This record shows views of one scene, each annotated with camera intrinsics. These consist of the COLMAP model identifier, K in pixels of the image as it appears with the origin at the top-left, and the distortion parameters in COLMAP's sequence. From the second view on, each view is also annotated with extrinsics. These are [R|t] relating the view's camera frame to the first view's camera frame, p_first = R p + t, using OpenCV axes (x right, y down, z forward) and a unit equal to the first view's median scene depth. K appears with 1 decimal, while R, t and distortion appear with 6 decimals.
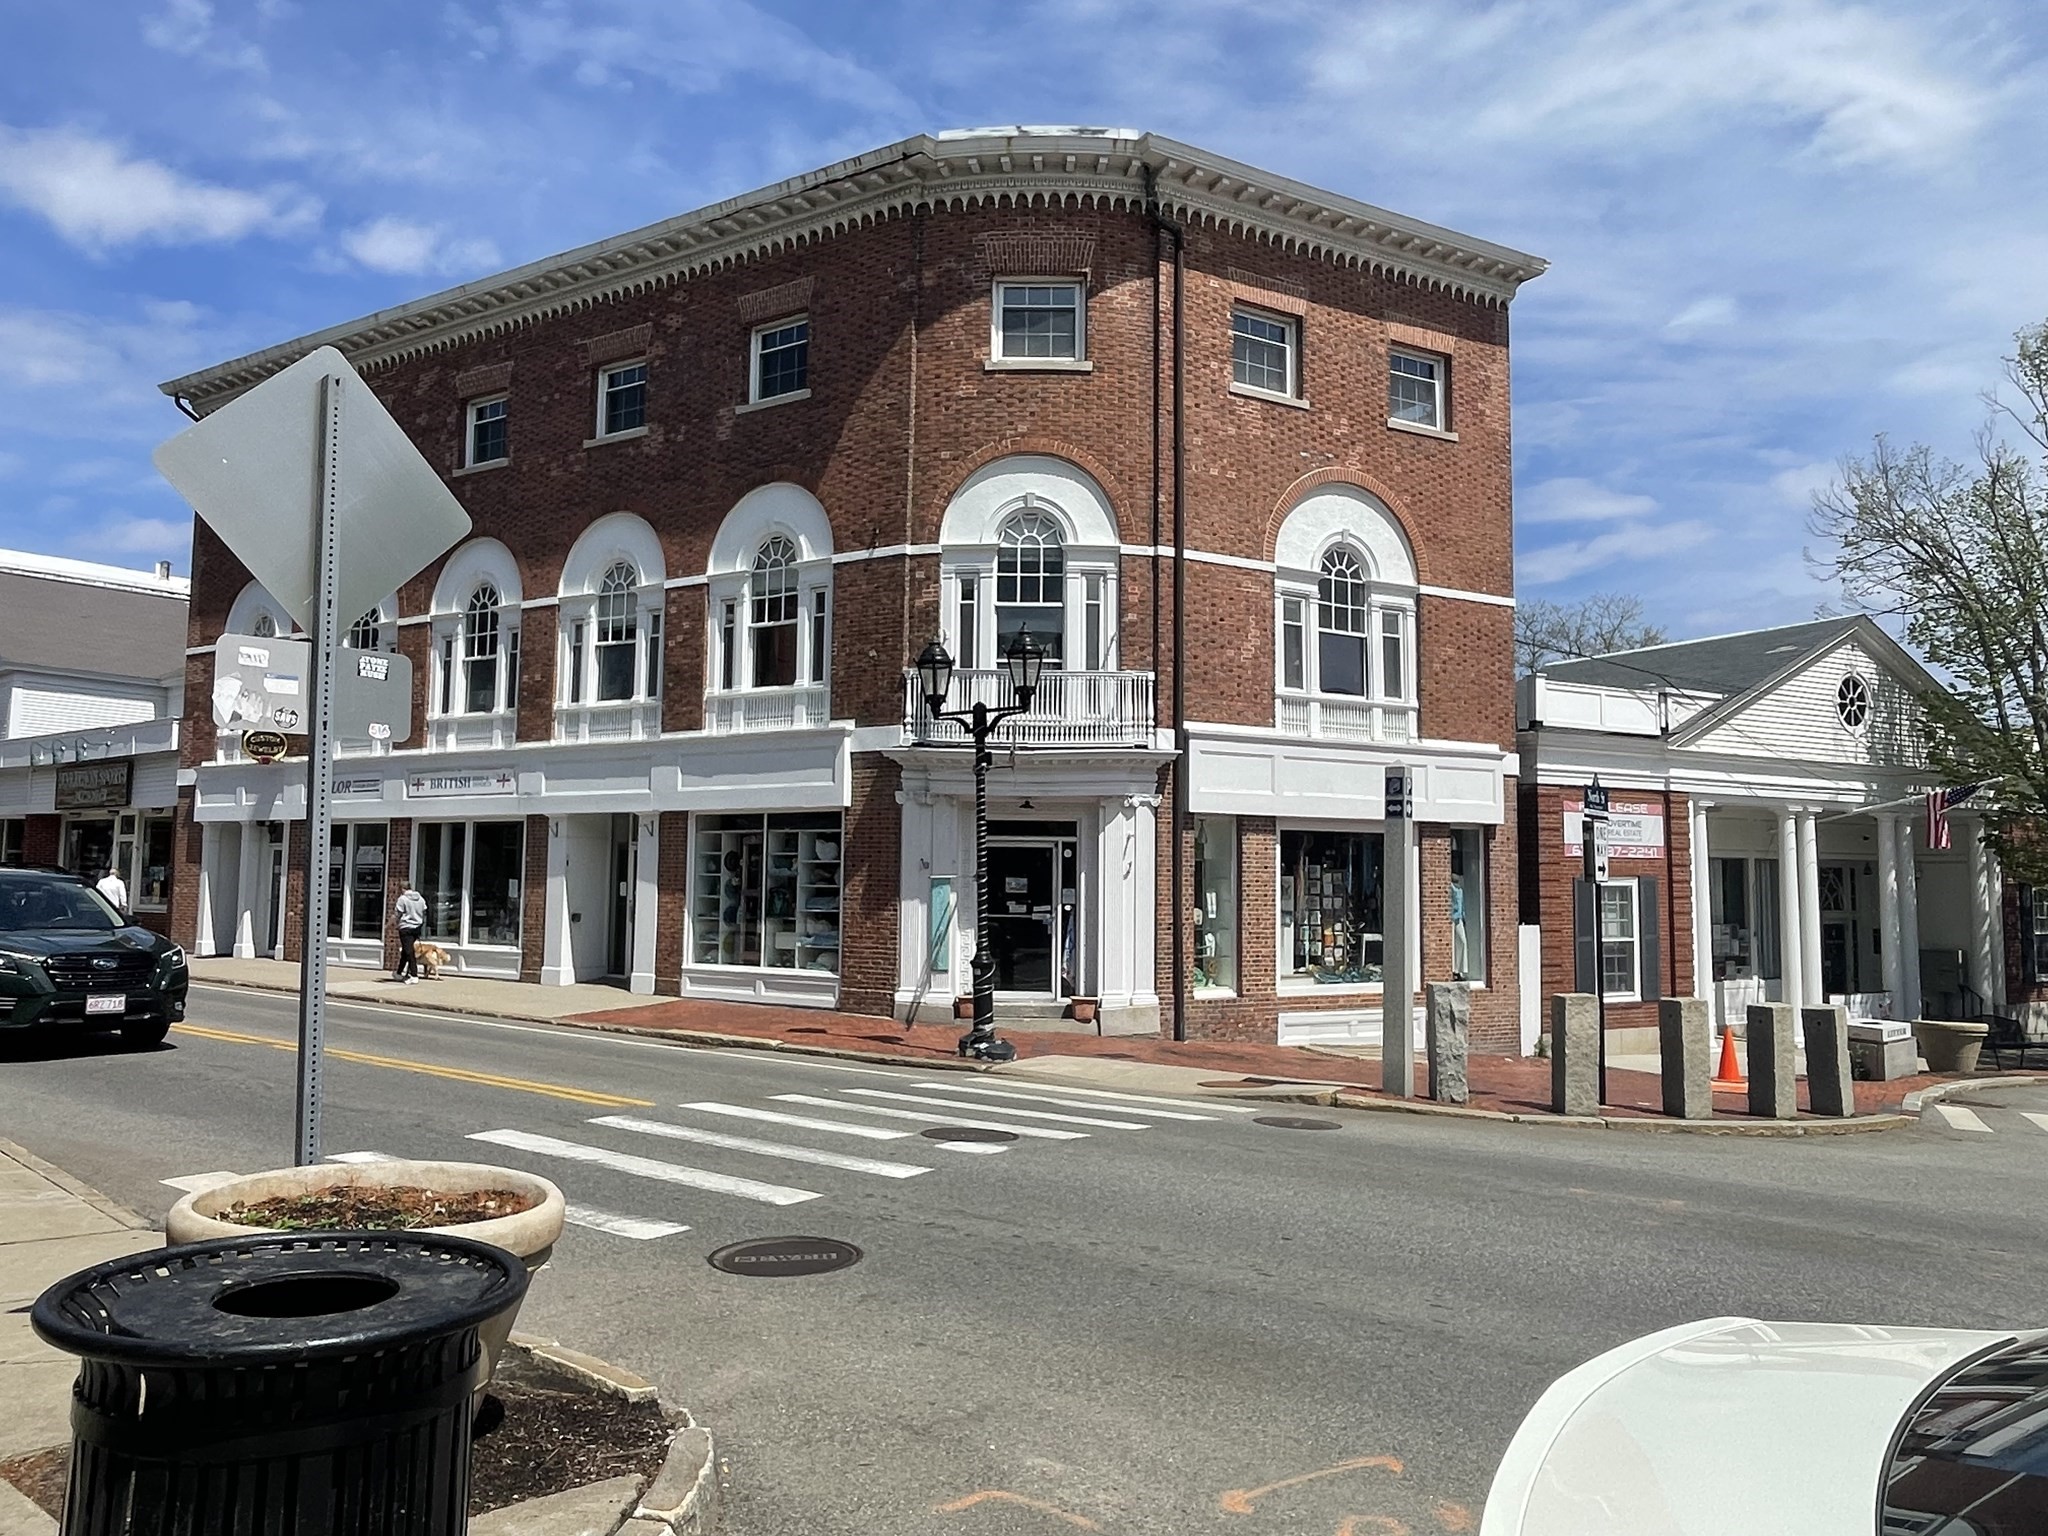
lens RADIAL K [[1453.5, 0, 1024.0], [0, 1453.5, 768.0], [0, 0, 1]] dist [-0.003308, 0.003083]
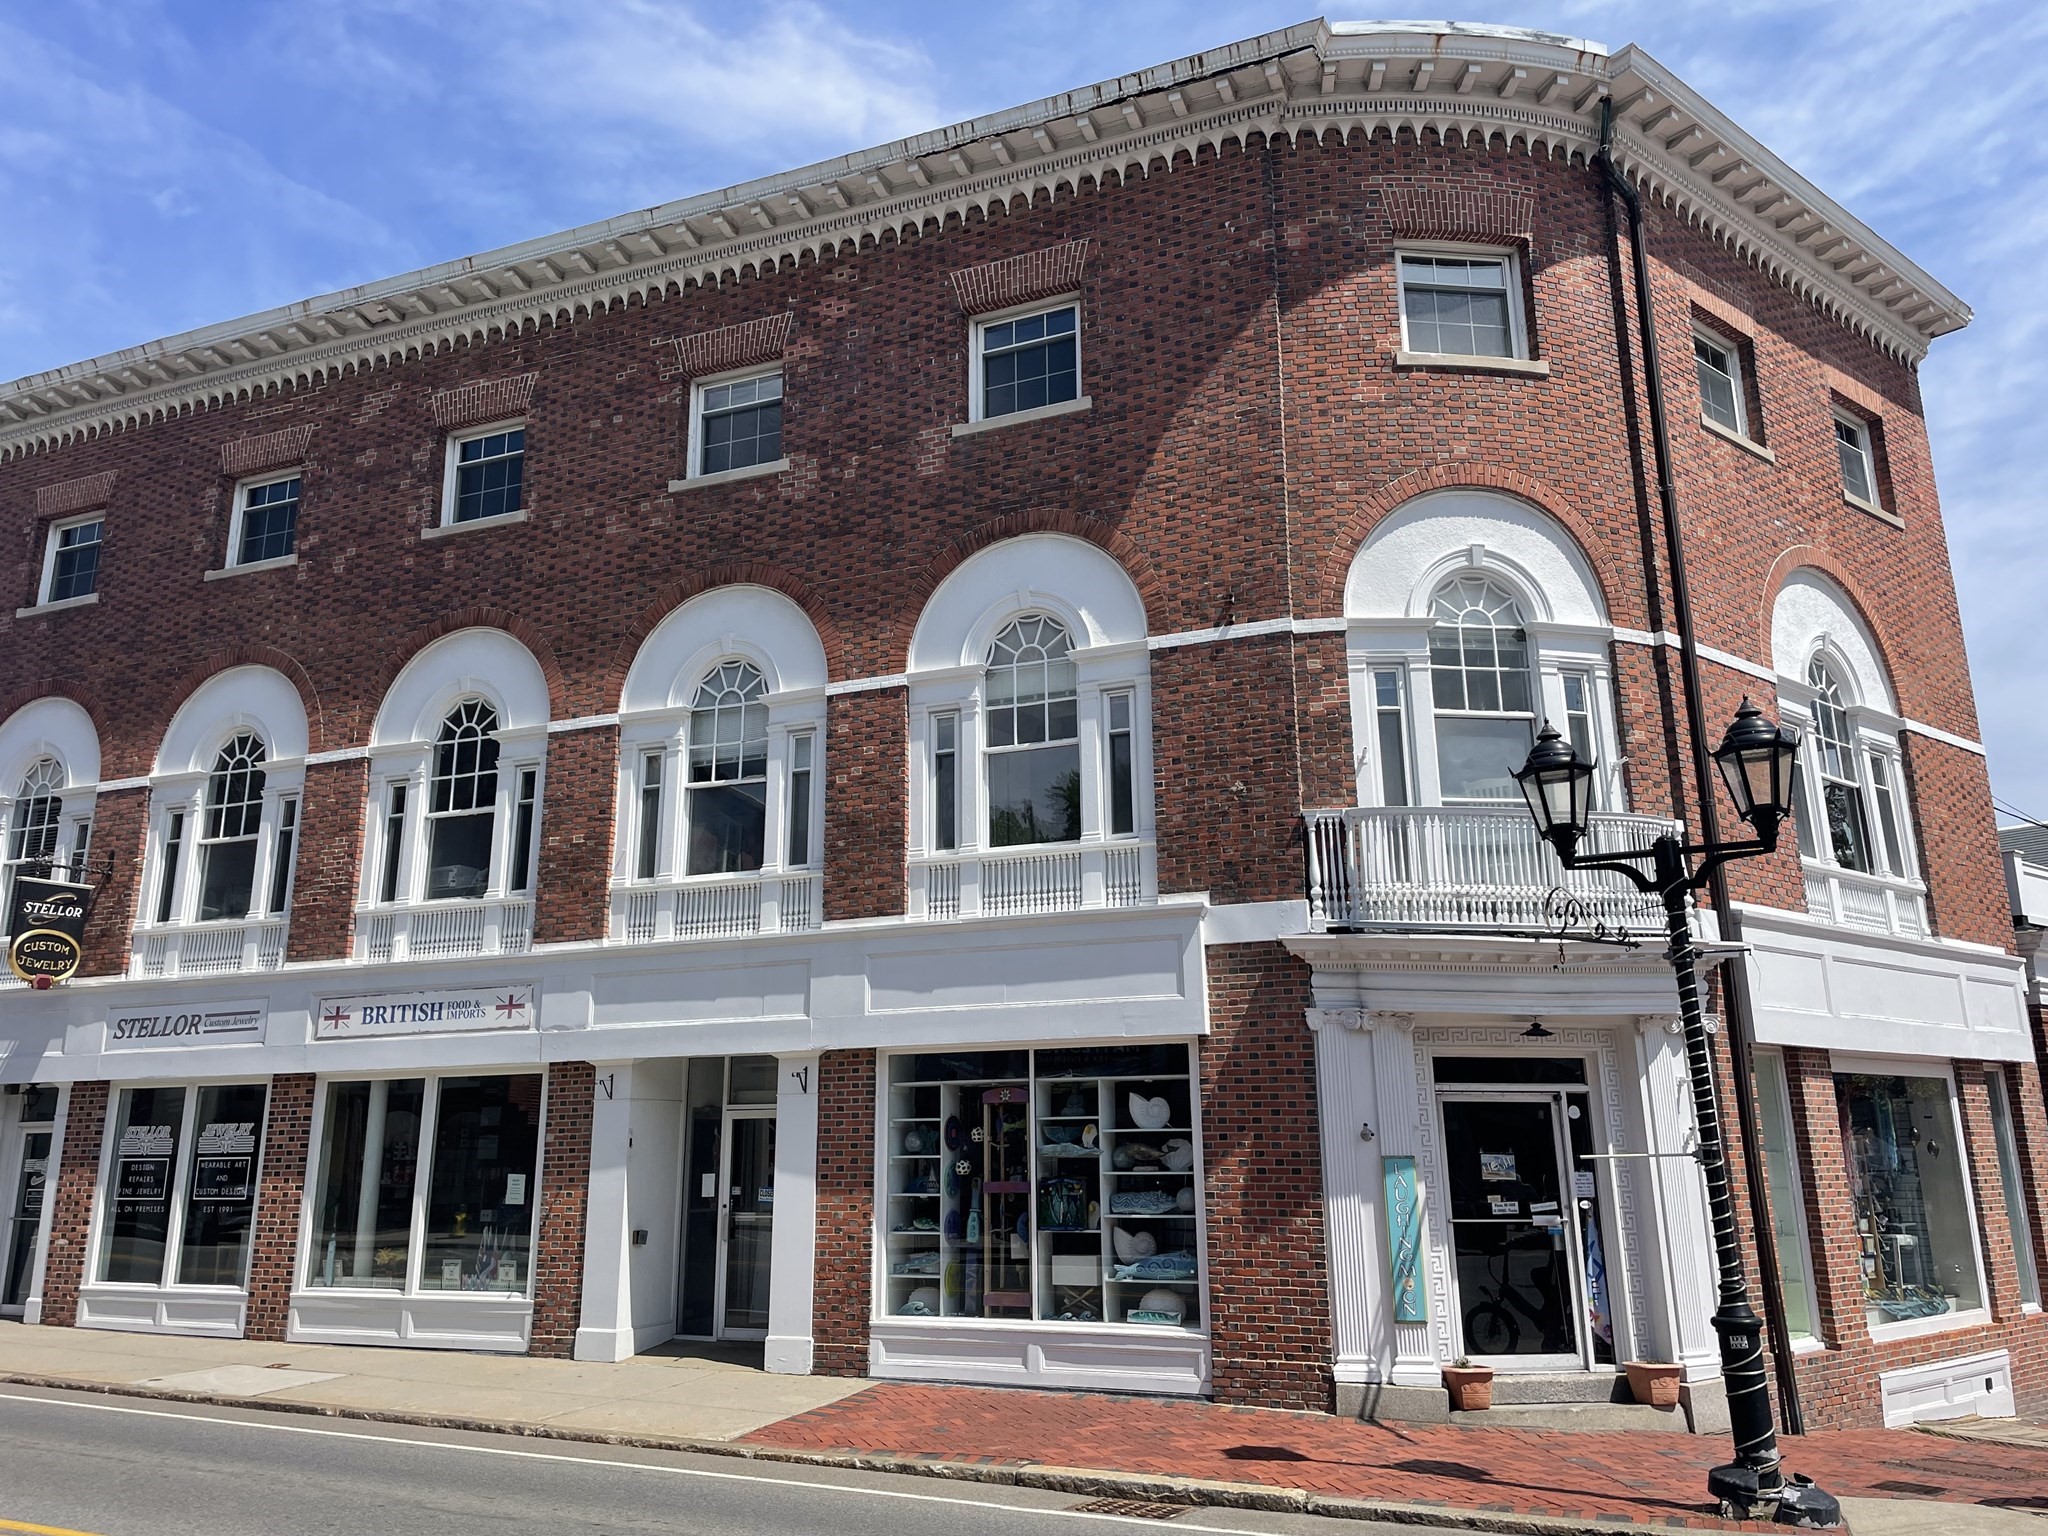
lens RADIAL K [[1576.6, 0, 1019.8], [0, 1576.6, 737.8], [0, 0, 1]] dist [0.103212, -0.146090]
pose [[0.986636, 0.022192, 0.161422, -0.304425], [0.006636, 0.984387, -0.175893, 0.019678], [-0.162805, 0.174613, 0.971084, 0.346023]]
